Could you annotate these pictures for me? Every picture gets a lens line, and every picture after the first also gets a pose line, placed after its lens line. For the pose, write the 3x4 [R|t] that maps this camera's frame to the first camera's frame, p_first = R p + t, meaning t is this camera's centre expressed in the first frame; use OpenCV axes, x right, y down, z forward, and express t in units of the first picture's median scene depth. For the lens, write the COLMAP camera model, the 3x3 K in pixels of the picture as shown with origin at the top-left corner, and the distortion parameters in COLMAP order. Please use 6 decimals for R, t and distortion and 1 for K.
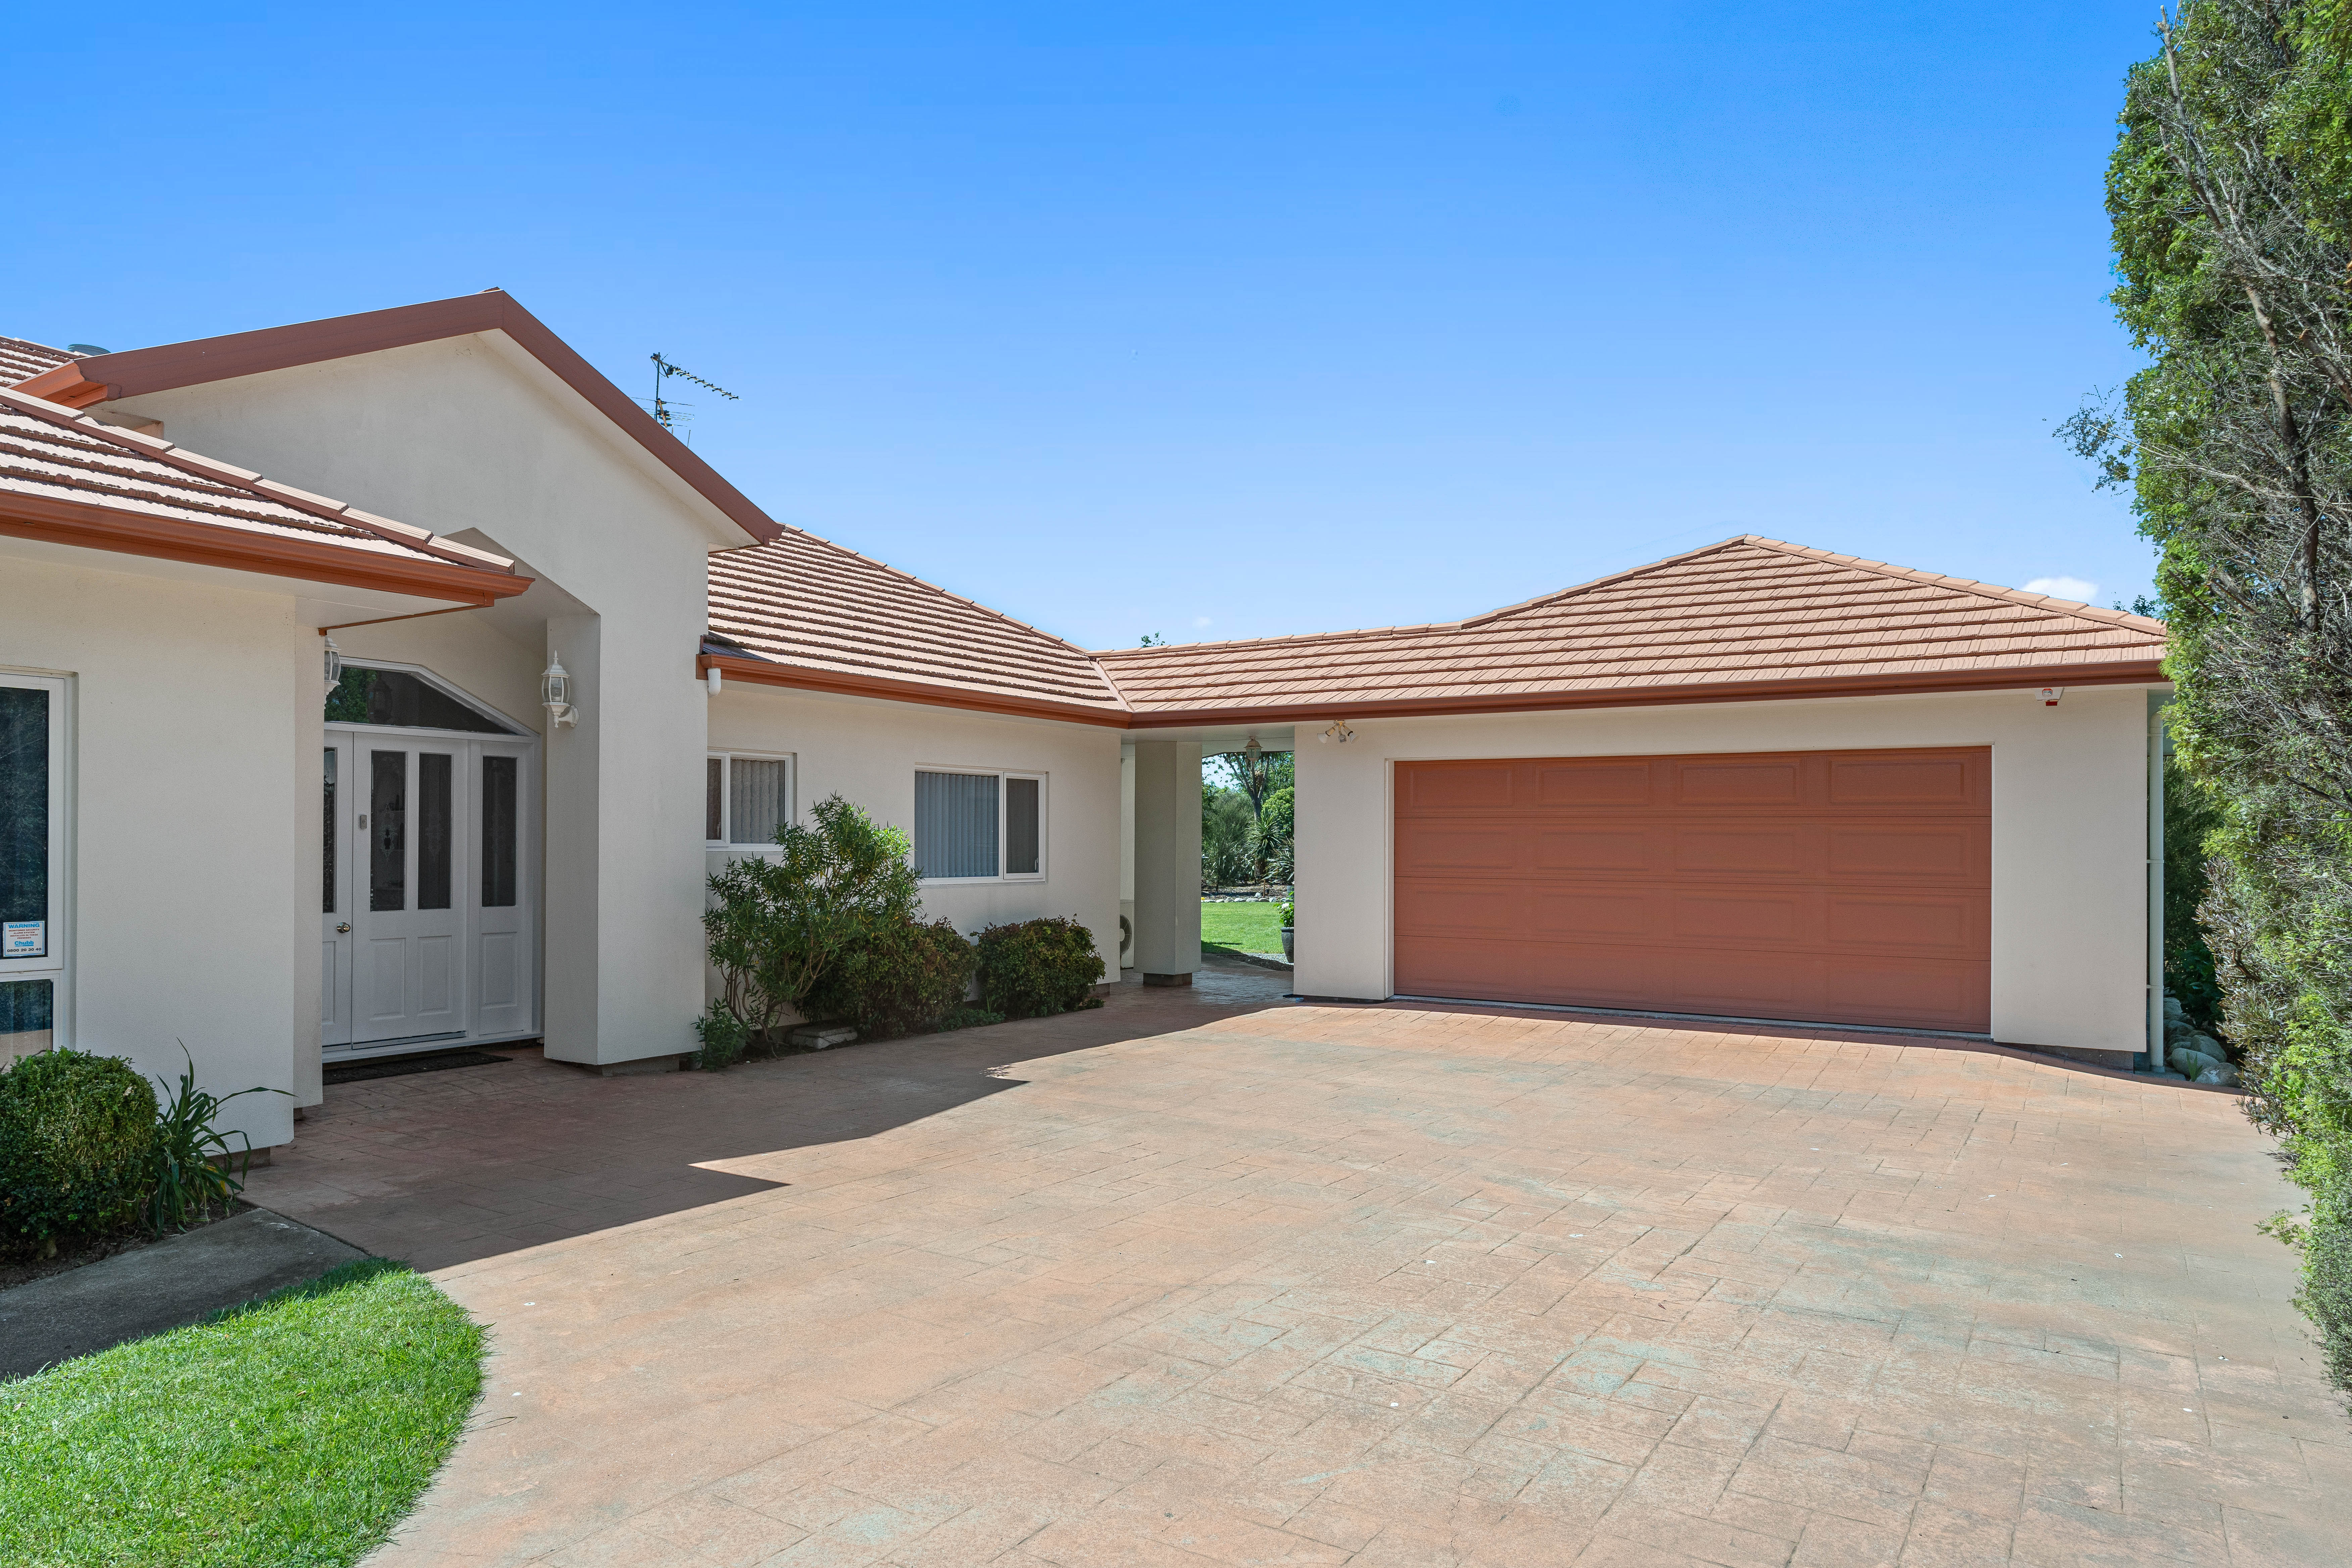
lens RADIAL K [[1501.6, 0, 1173.4], [0, 1501.6, 829.2], [0, 0, 1]] dist [-0.003225, -0.000015]
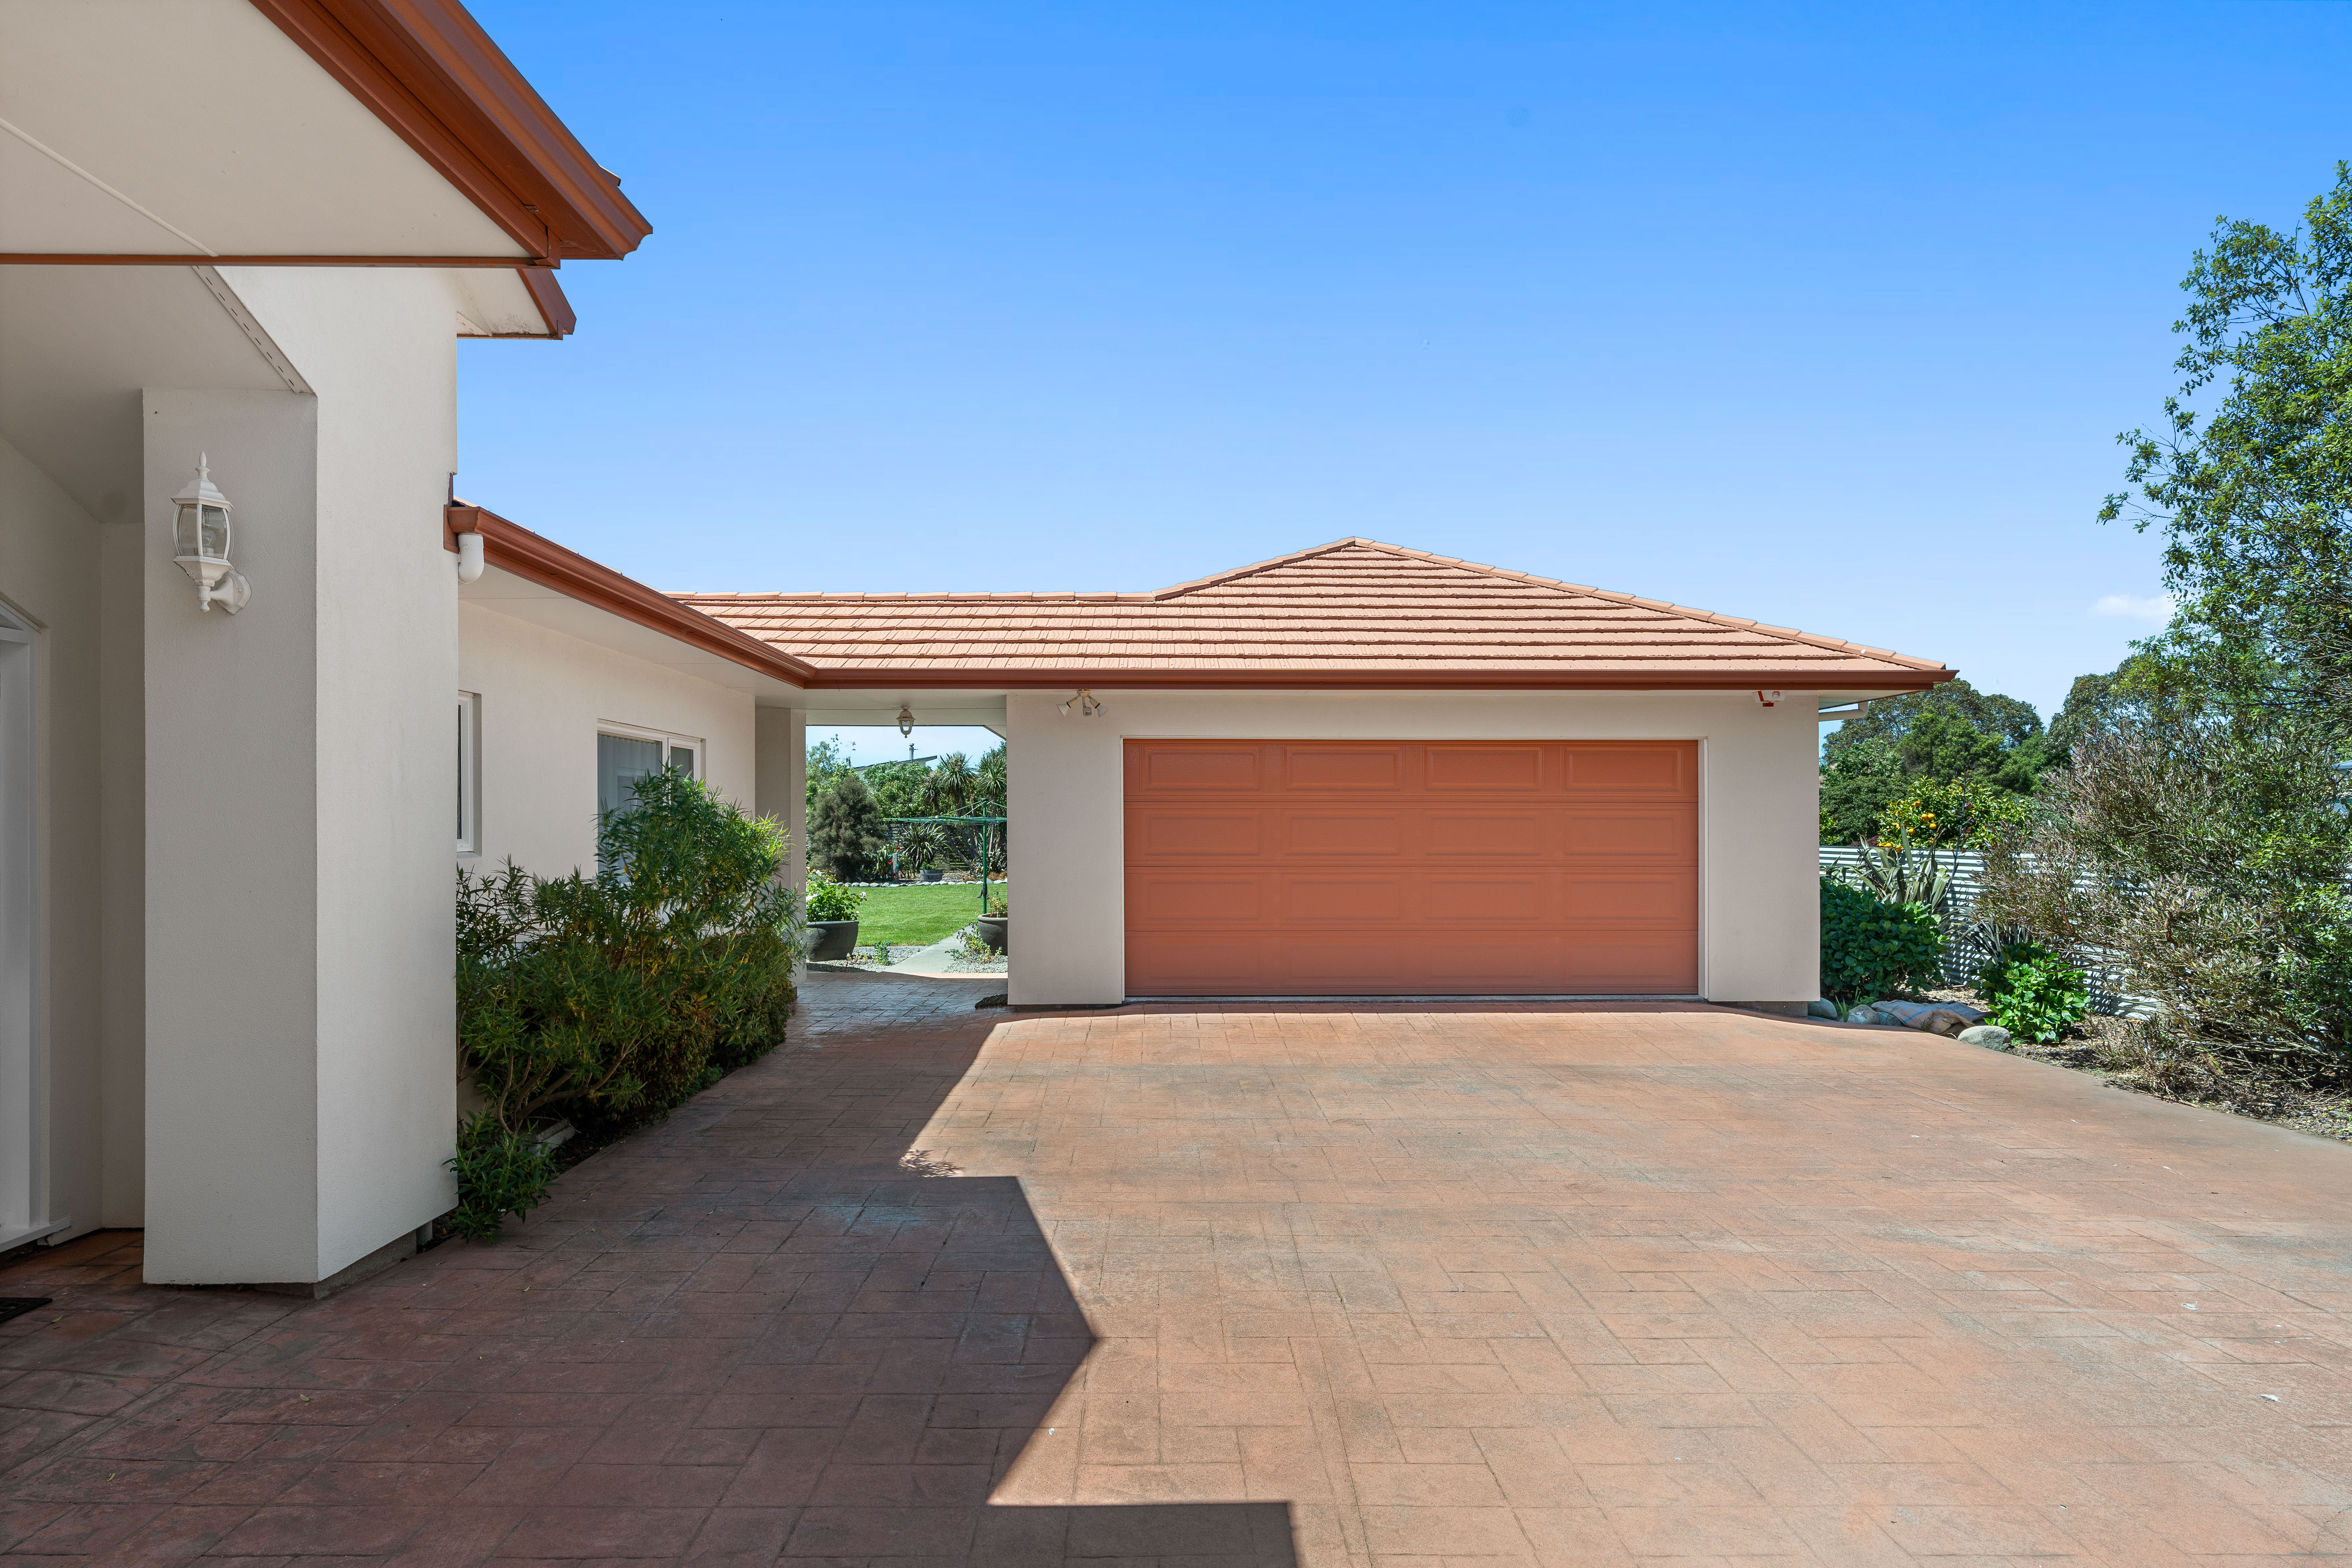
lens RADIAL K [[1315.9, 0, 1179.2], [0, 1315.9, 815.7], [0, 0, 1]] dist [-0.000639, -0.002076]
pose [[0.825917, -0.001480, 0.563790, -0.350001], [-0.000600, 0.999994, 0.003504, -0.001805], [-0.563791, -0.003232, 0.825911, 0.414872]]
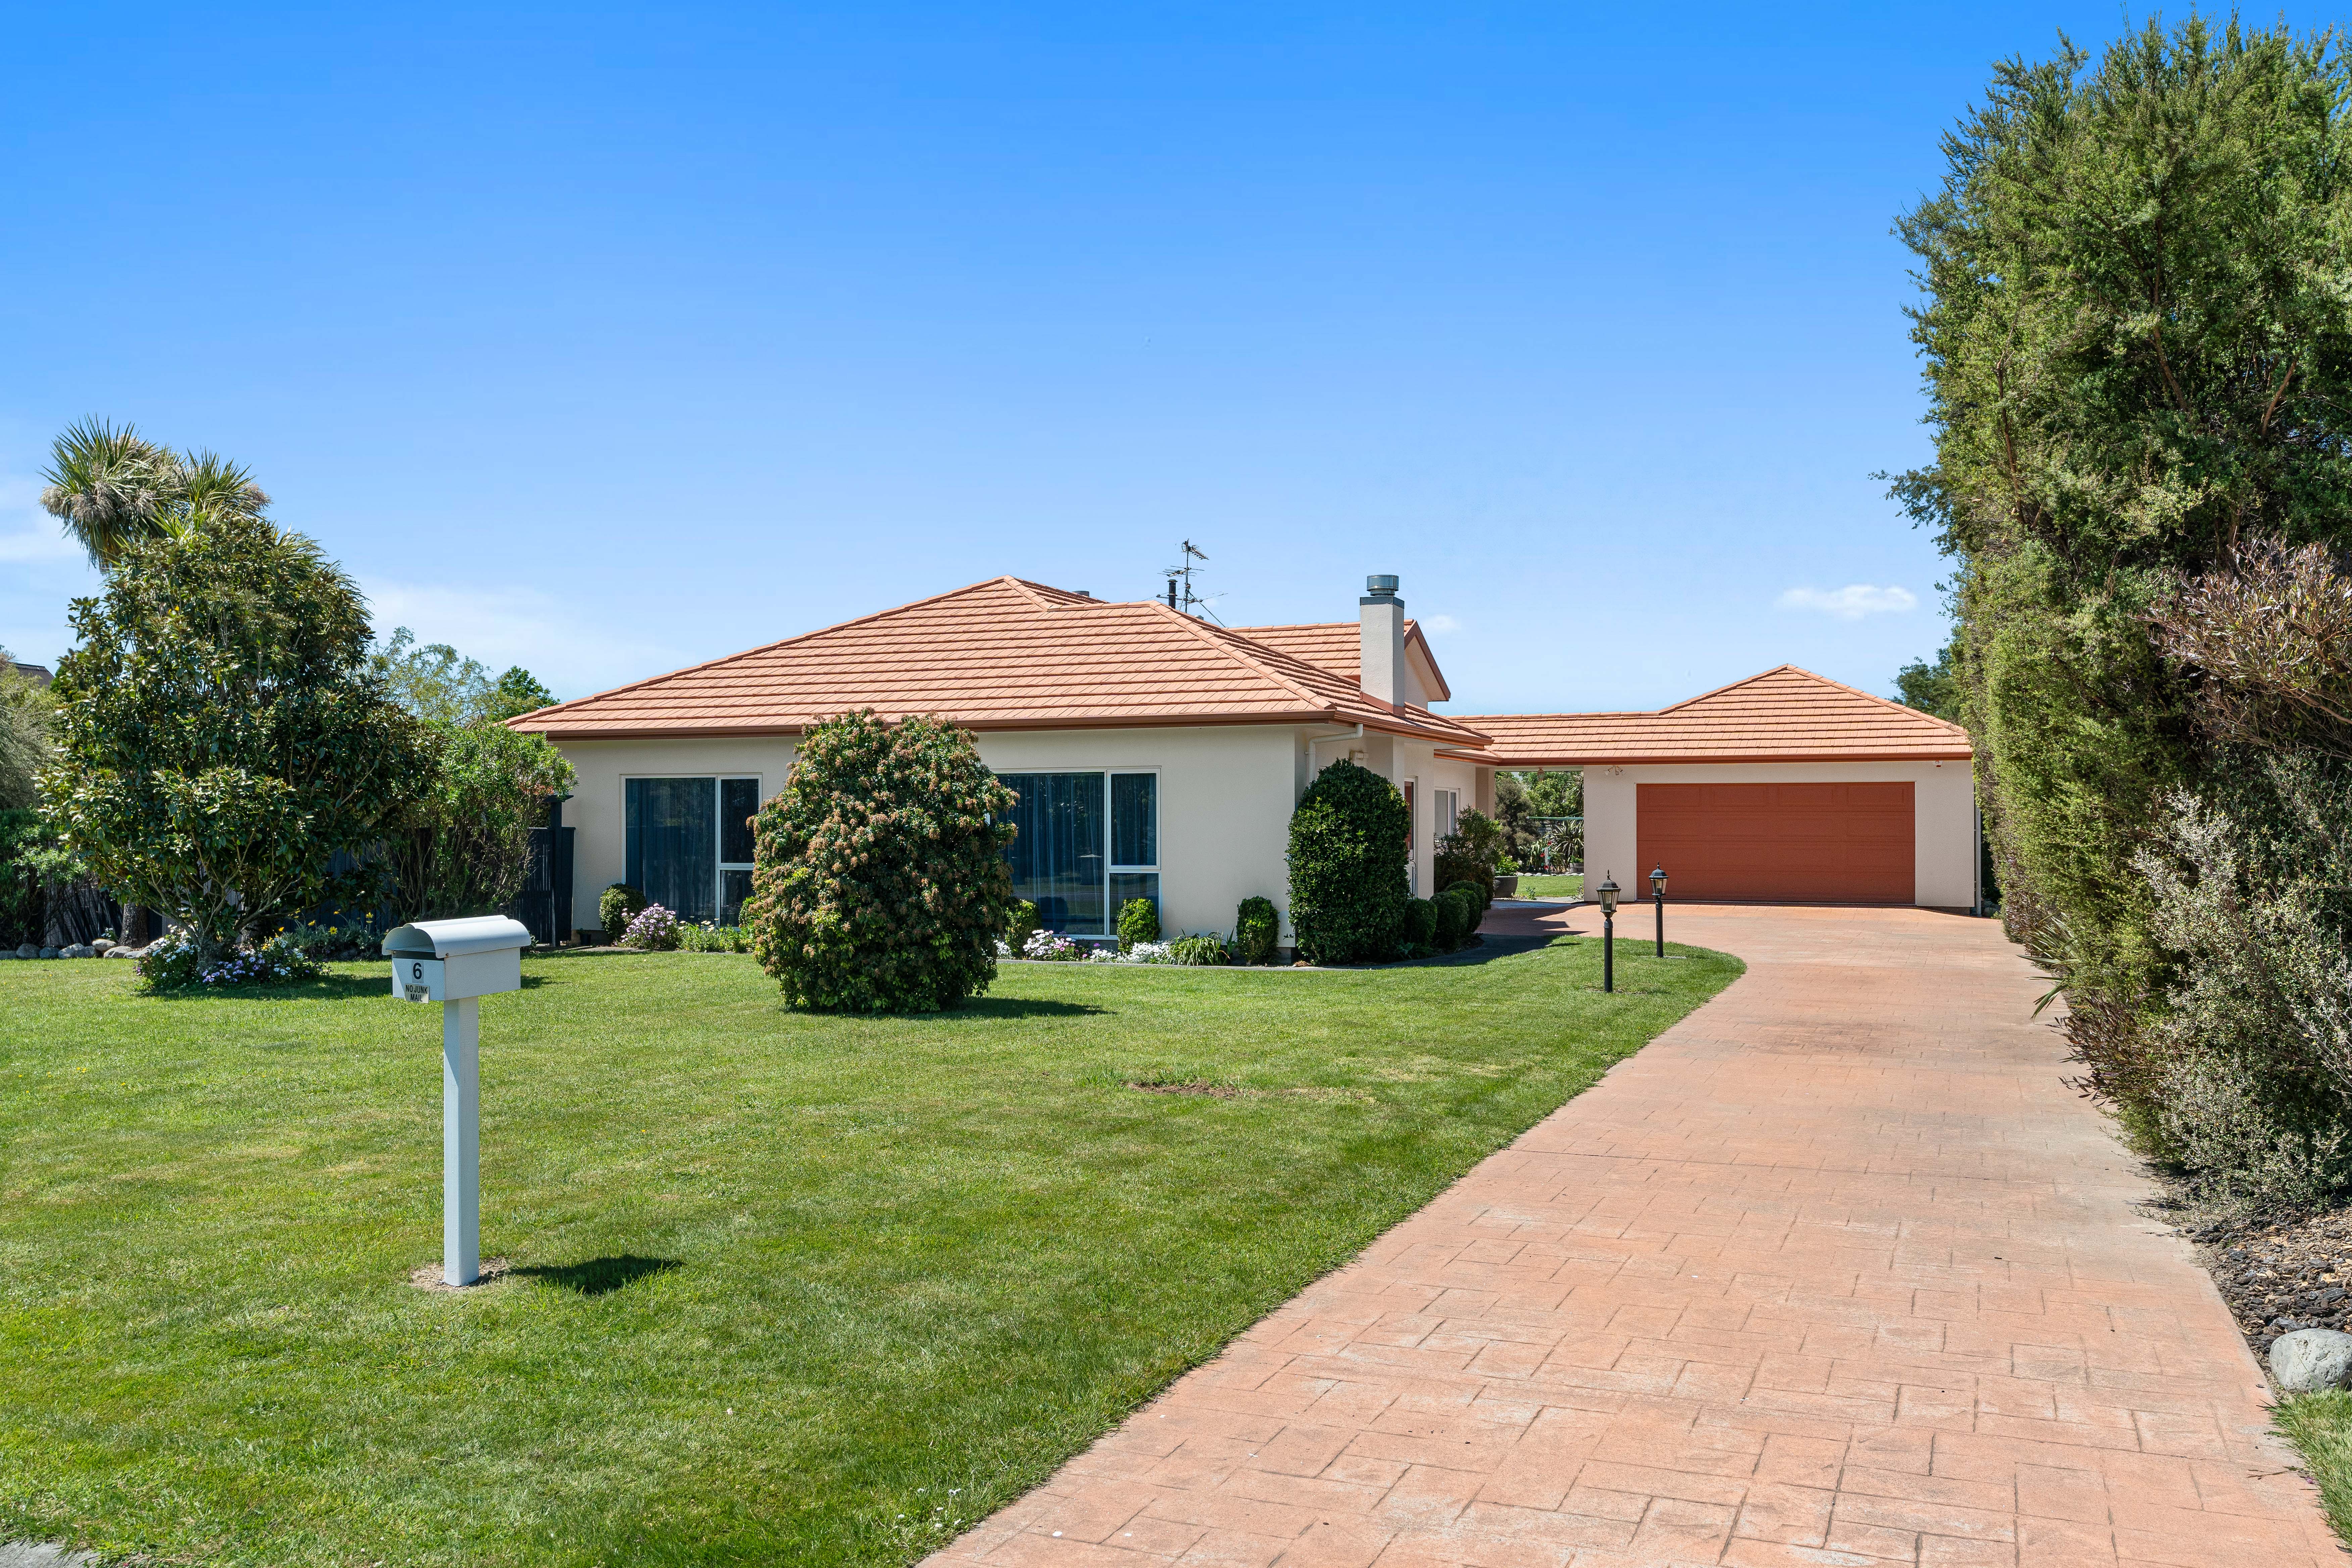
lens RADIAL K [[1883.3, 0, 1176.0], [0, 1883.3, 784.0], [0, 0, 1]] dist [-0.002029, -0.000212]
pose [[0.982802, 0.002761, 0.184642, -1.199424], [-0.001018, 0.999954, -0.009536, -0.024749], [-0.184660, 0.009184, 0.982760, -1.780754]]
